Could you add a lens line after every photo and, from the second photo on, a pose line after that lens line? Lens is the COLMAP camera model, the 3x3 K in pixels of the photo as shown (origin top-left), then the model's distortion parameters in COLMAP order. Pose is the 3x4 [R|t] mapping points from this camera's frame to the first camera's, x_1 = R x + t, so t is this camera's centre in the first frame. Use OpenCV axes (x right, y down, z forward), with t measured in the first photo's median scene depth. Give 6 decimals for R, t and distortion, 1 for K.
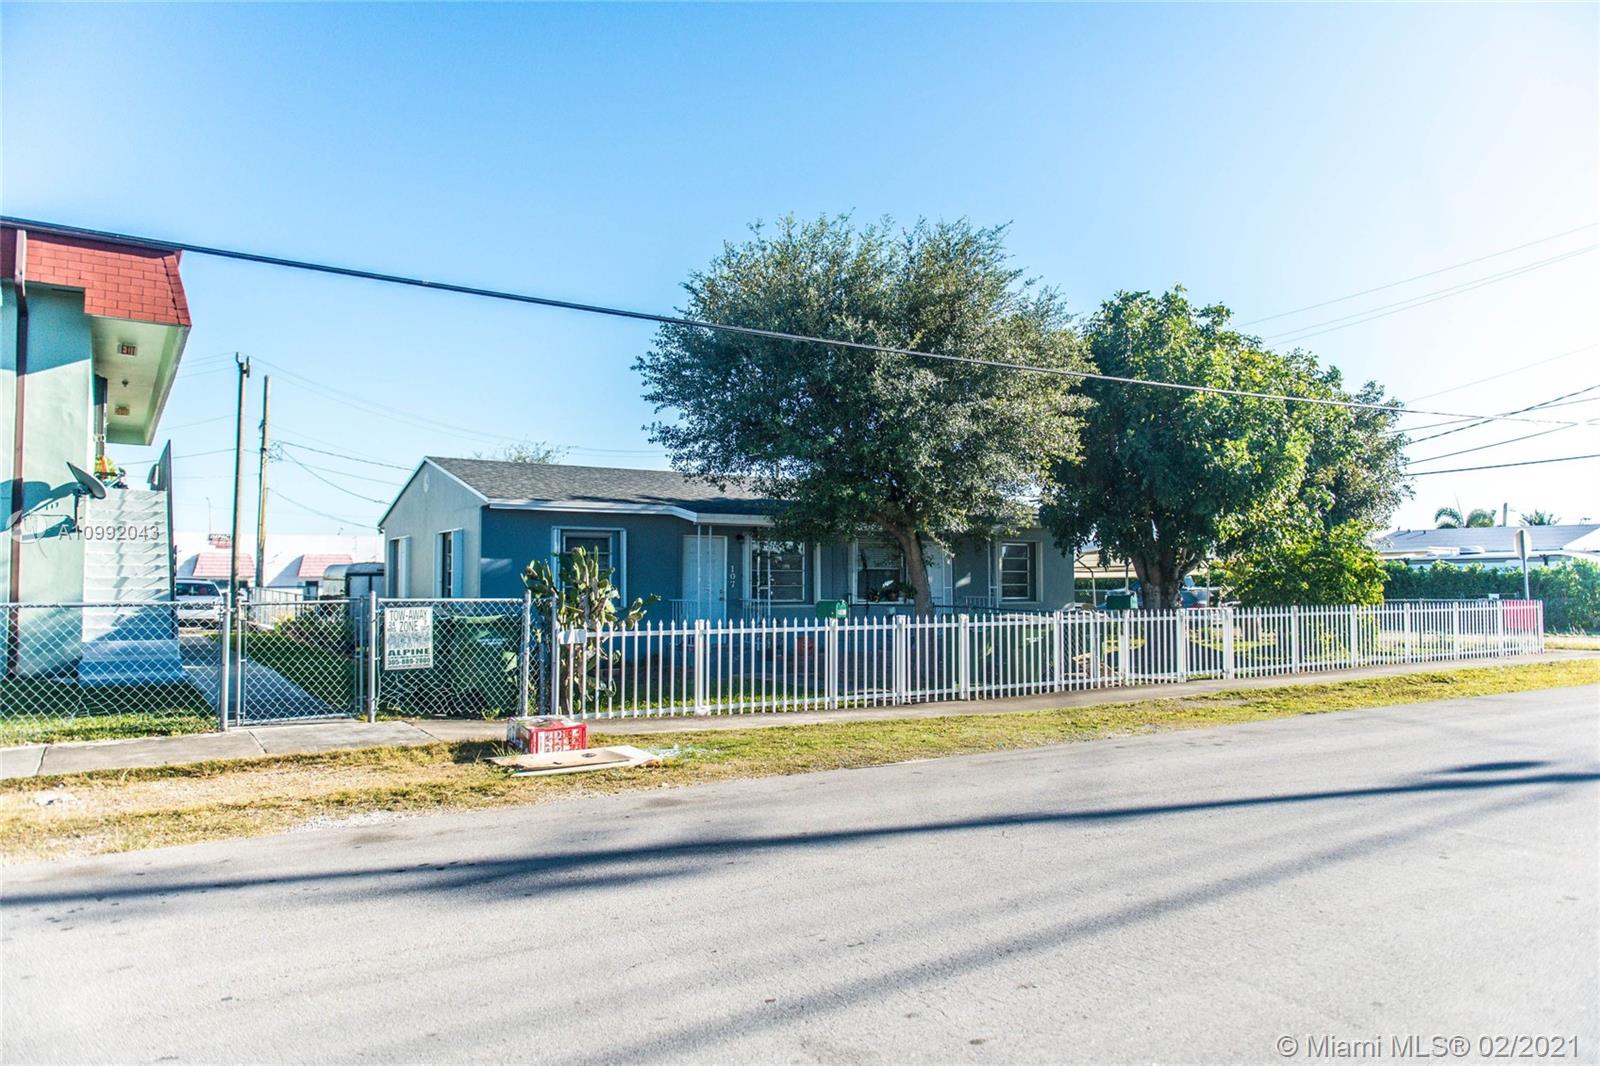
lens RADIAL K [[1067.4, 0, 800.0], [0, 1067.4, 533.0], [0, 0, 1]] dist [0.002911, -0.001597]
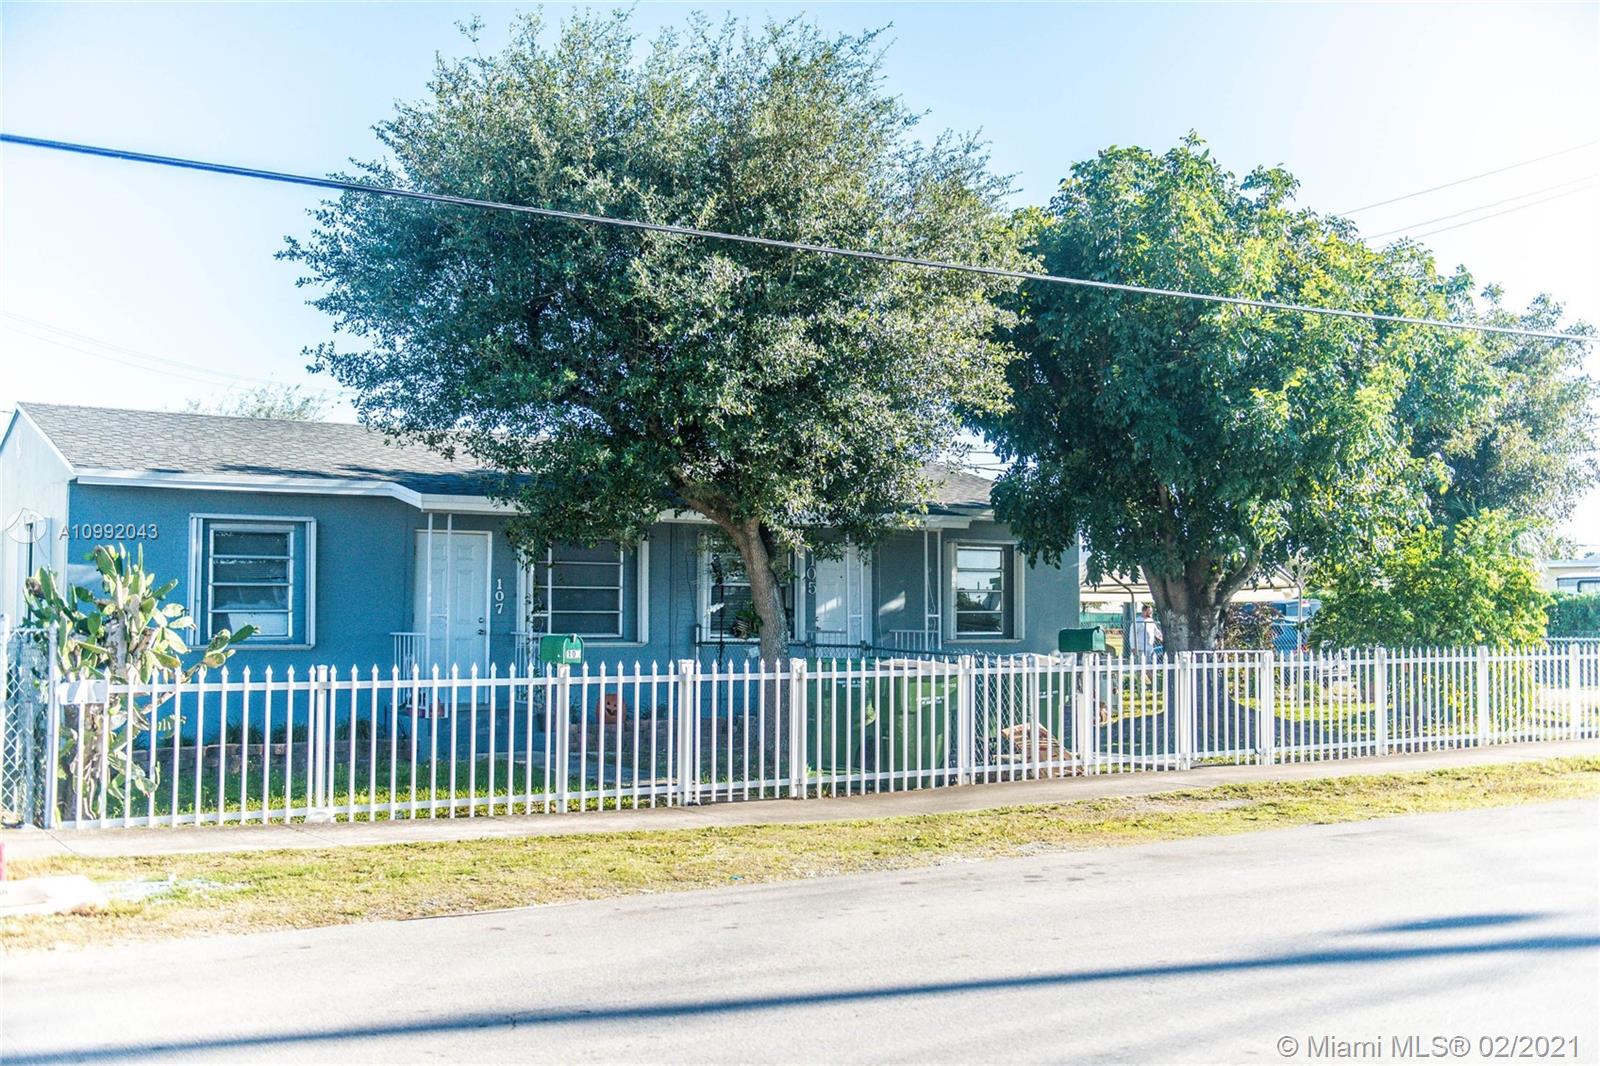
lens RADIAL K [[1609.2, 0, 800.0], [0, 1609.2, 533.0], [0, 0, 1]] dist [-0.003321, 0.002602]
pose [[0.999979, 0.006502, -0.000055, 0.135262], [-0.006502, 0.999978, 0.001244, 0.002054], [0.000064, -0.001243, 0.999999, 0.062010]]
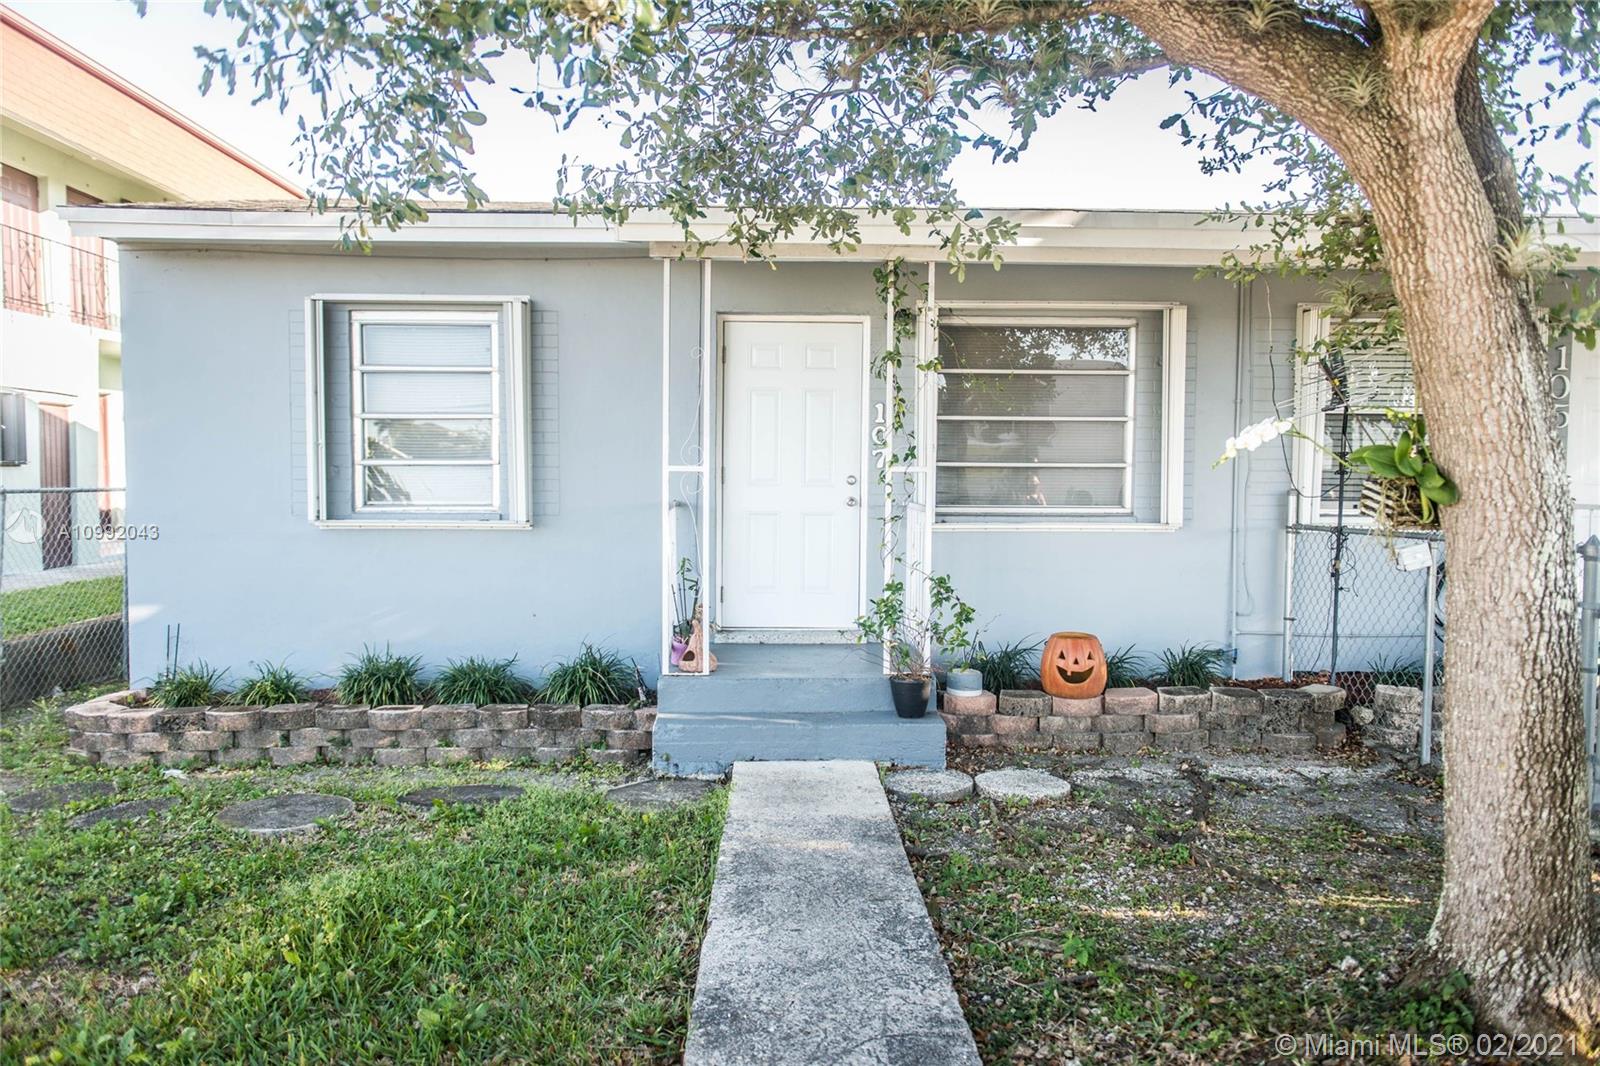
lens RADIAL K [[1067.4, 0, 800.0], [0, 1067.4, 533.0], [0, 0, 1]] dist [0.002911, -0.001597]
pose [[0.850623, 0.029234, -0.524963, 0.112846], [0.024758, 0.995118, 0.095532, 0.046191], [0.525193, -0.094259, 0.845747, 0.835712]]
